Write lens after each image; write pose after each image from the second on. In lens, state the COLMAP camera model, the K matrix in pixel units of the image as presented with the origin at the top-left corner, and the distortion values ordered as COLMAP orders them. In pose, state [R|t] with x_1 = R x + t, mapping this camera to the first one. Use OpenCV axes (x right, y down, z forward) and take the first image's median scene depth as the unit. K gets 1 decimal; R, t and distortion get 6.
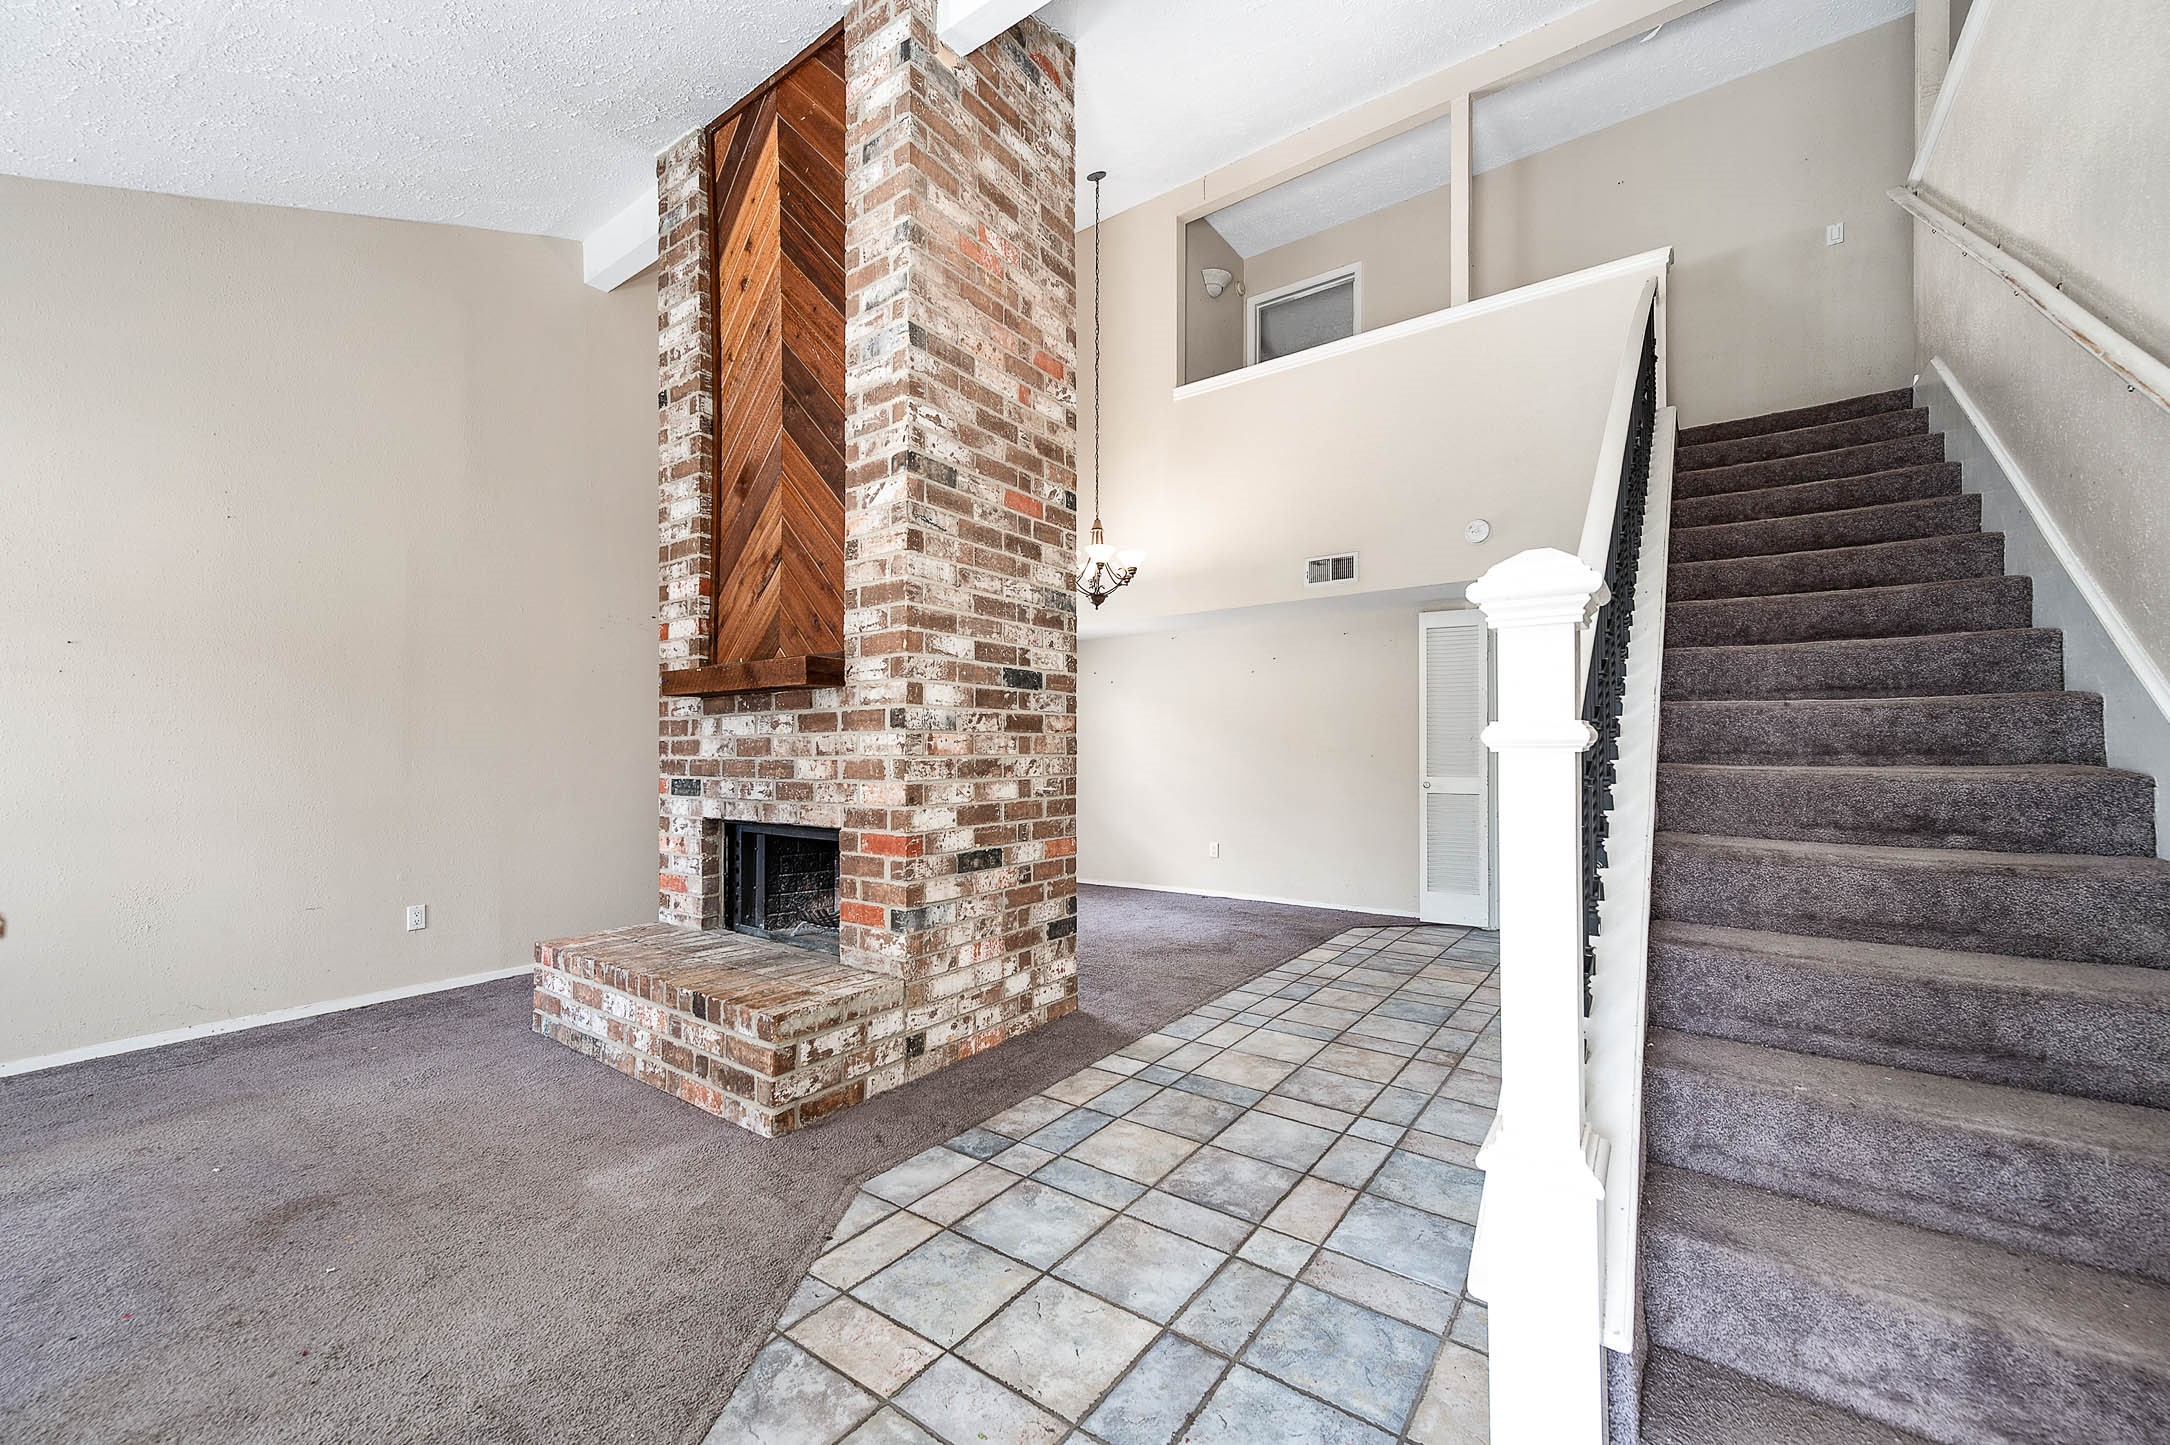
lens RADIAL K [[856.4, 0, 1093.0], [0, 856.4, 750.7], [0, 0, 1]] dist [0.011456, -0.000720]
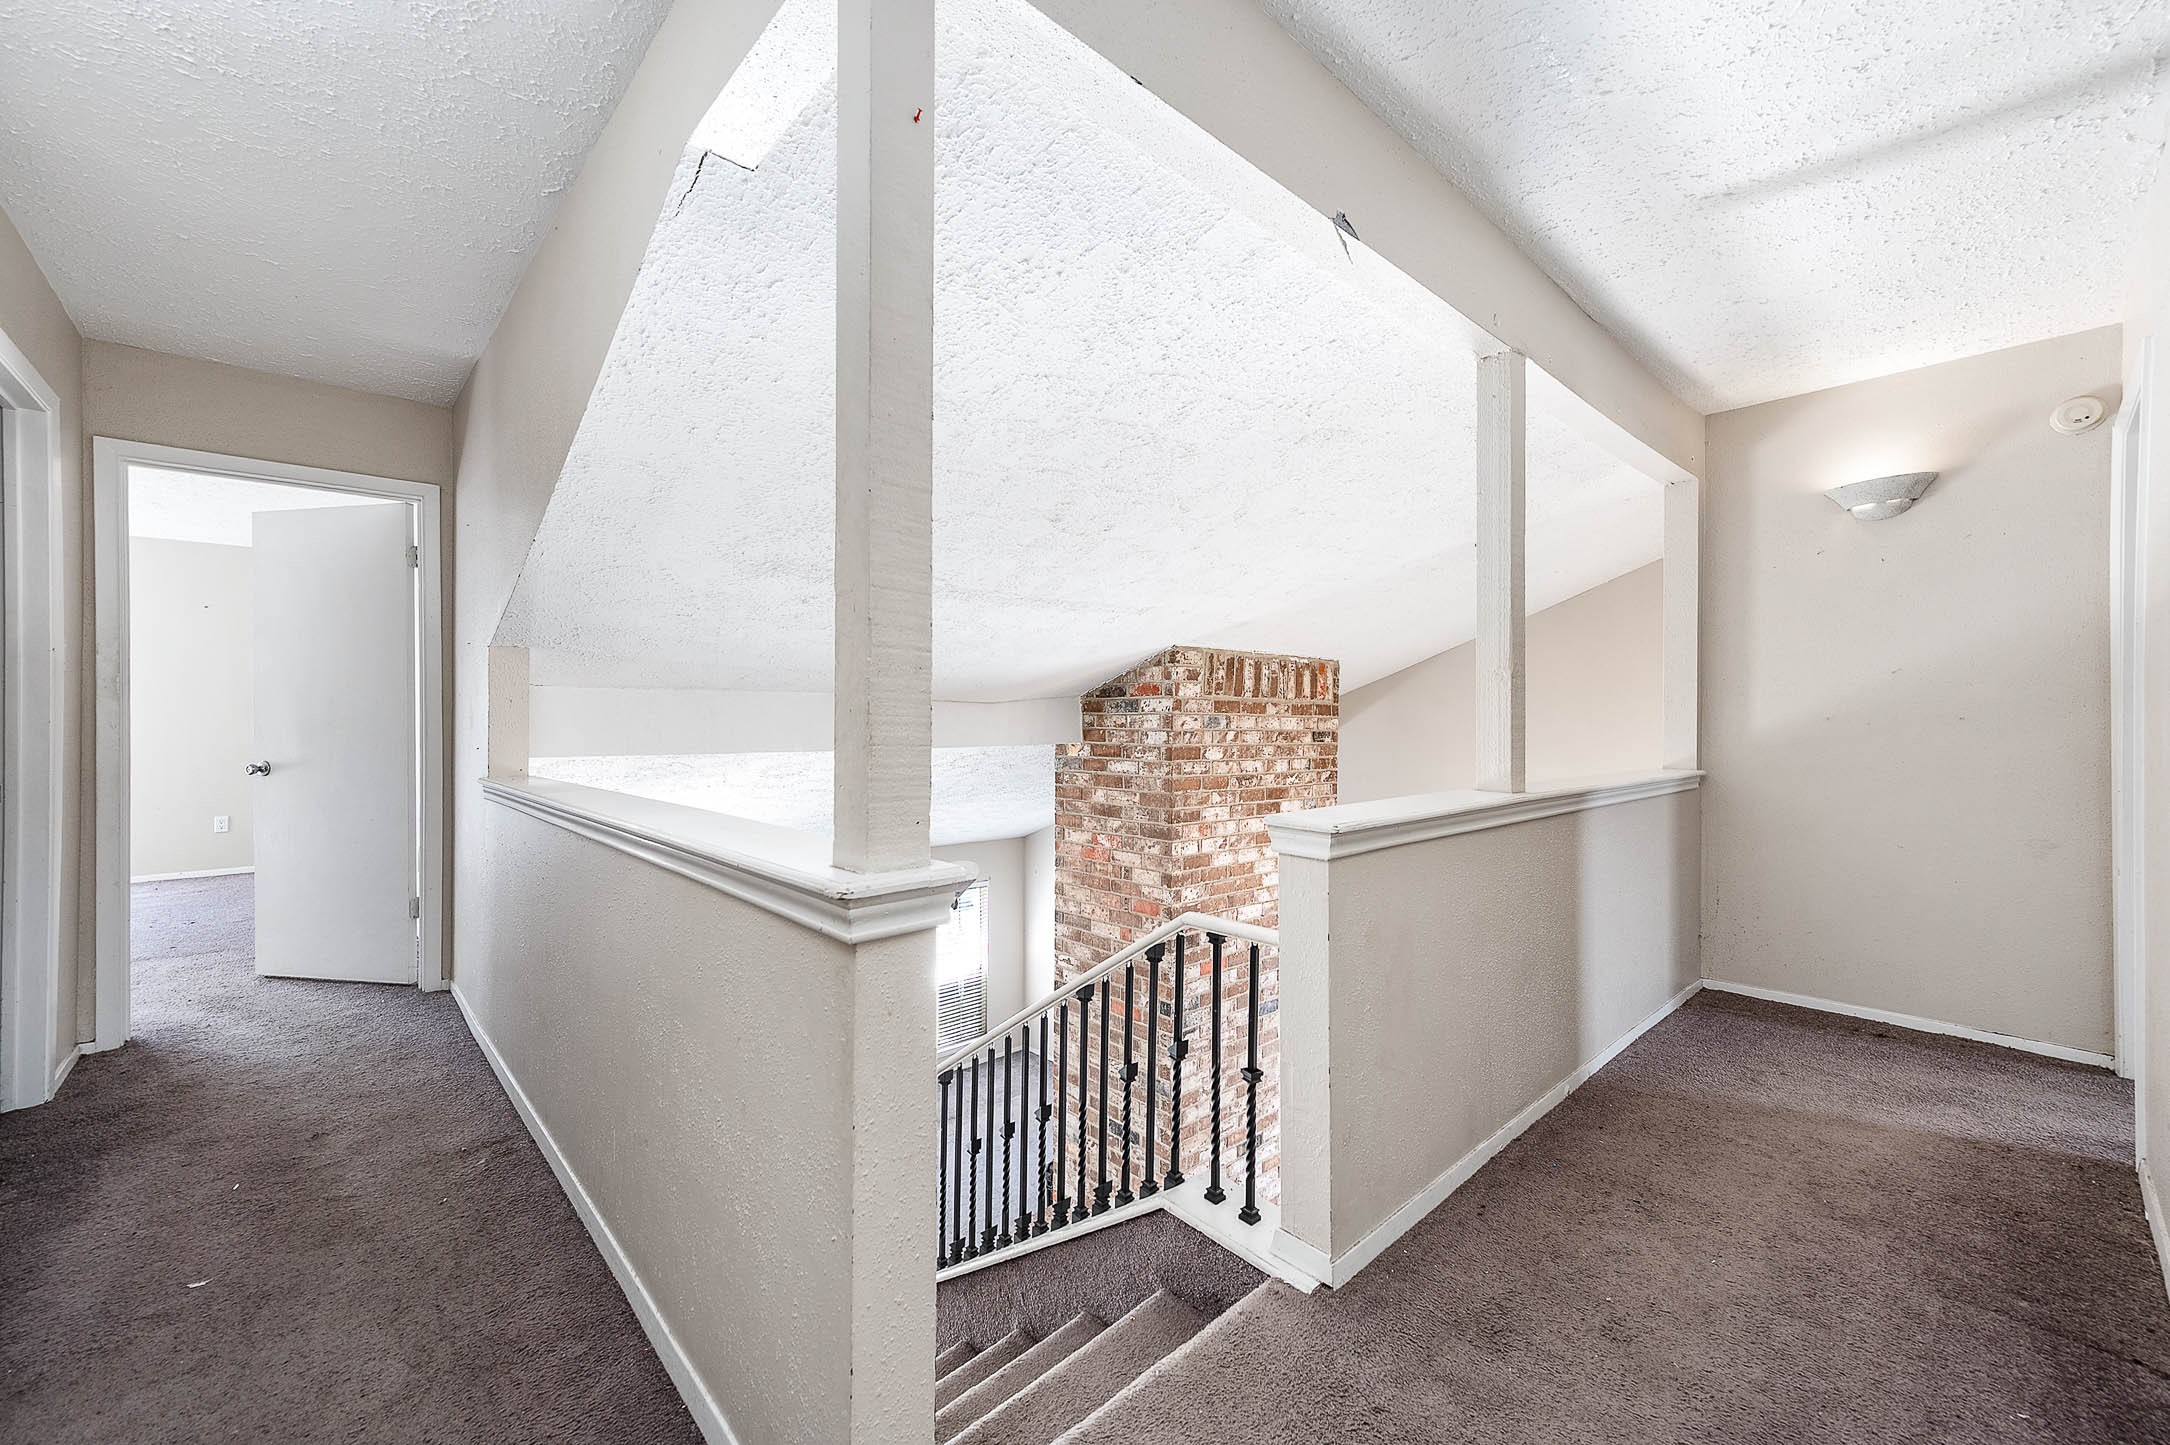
lens RADIAL K [[856.4, 0, 1083.9], [0, 856.4, 720.7], [0, 0, 1]] dist [0.011456, -0.000720]
pose [[-0.215834, 0.000027, -0.976430, 1.328214], [-0.000940, 1.000000, 0.000236, -0.768280], [0.976430, 0.000969, -0.215834, 1.233867]]
